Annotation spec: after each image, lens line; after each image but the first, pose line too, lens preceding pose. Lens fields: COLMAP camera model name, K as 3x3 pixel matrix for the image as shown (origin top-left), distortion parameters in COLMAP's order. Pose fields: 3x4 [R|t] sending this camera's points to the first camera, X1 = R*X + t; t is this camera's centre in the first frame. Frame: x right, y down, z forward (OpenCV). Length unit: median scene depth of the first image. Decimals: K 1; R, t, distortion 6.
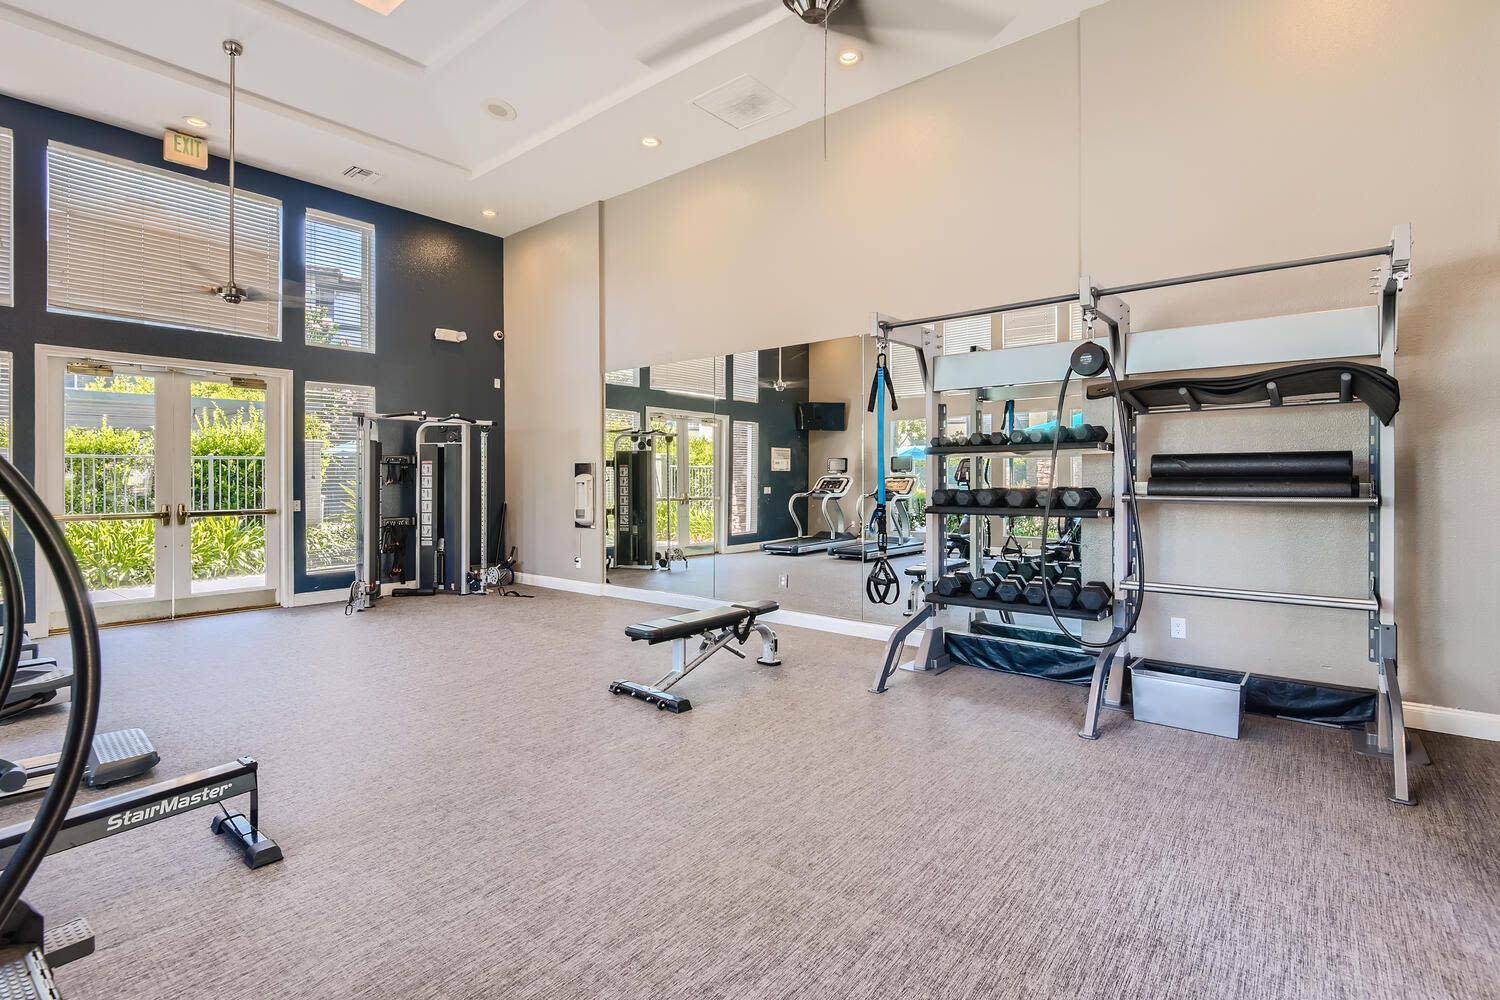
lens RADIAL K [[691.4, 0, 746.0], [0, 691.4, 477.6], [0, 0, 1]] dist [-0.002297, -0.000298]
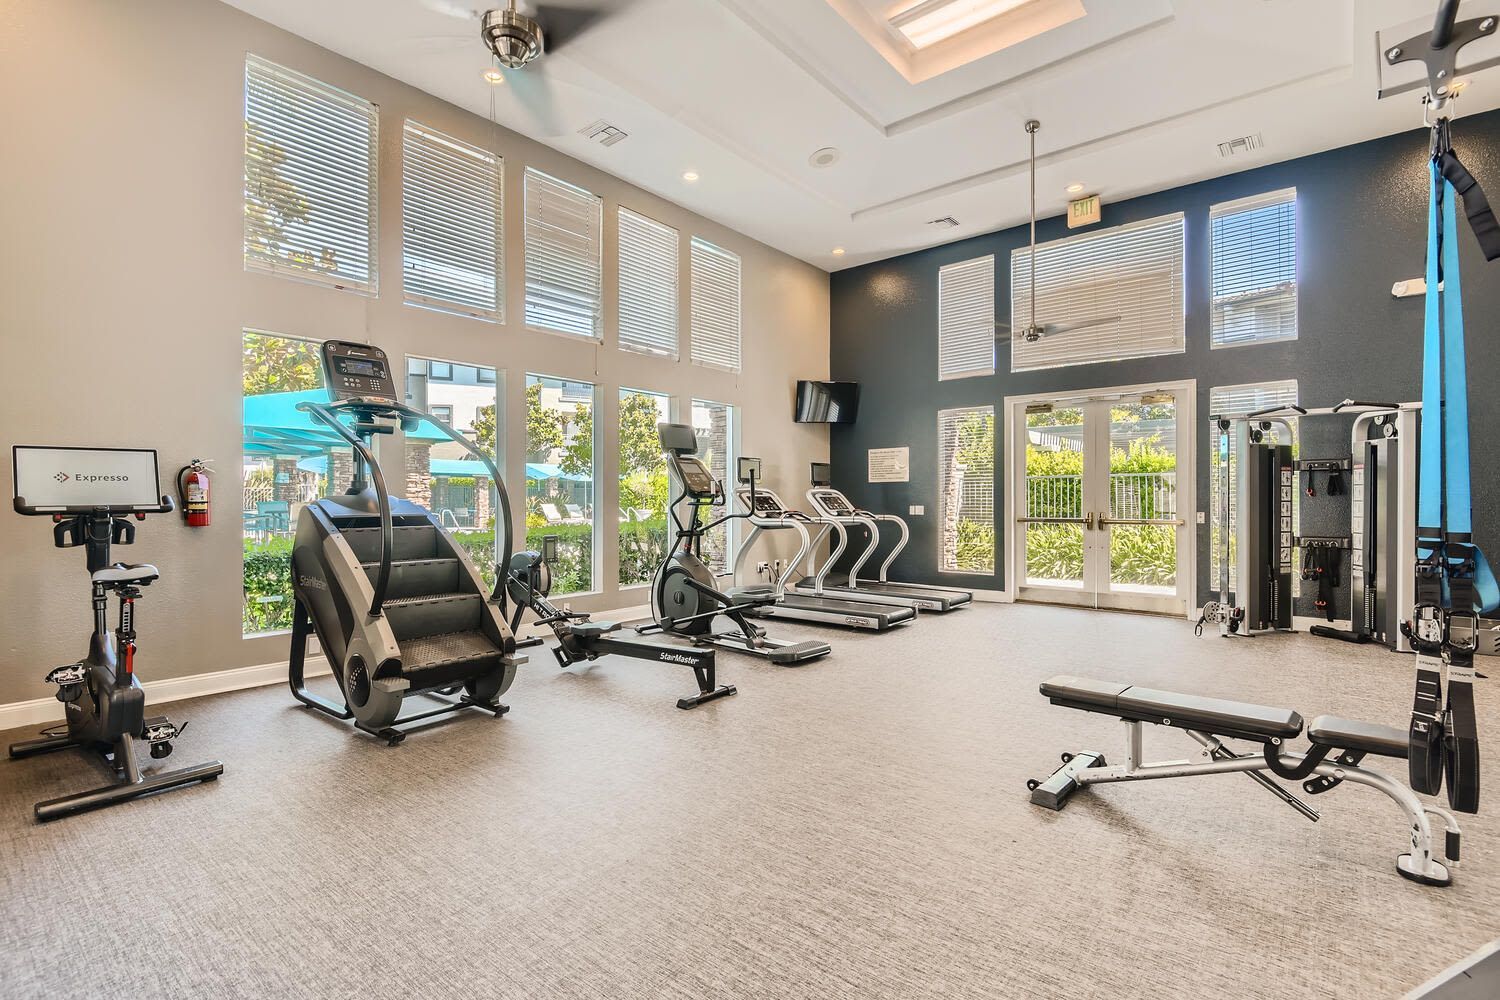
lens RADIAL K [[691.9, 0, 750.0], [0, 691.9, 500.0], [0, 0, 1]] dist [-0.001499, -0.000367]
pose [[0.010922, 0.004124, -0.999932, 0.326609], [0.000722, 0.999991, 0.004132, 0.011671], [0.999940, -0.000767, 0.010919, 0.367348]]
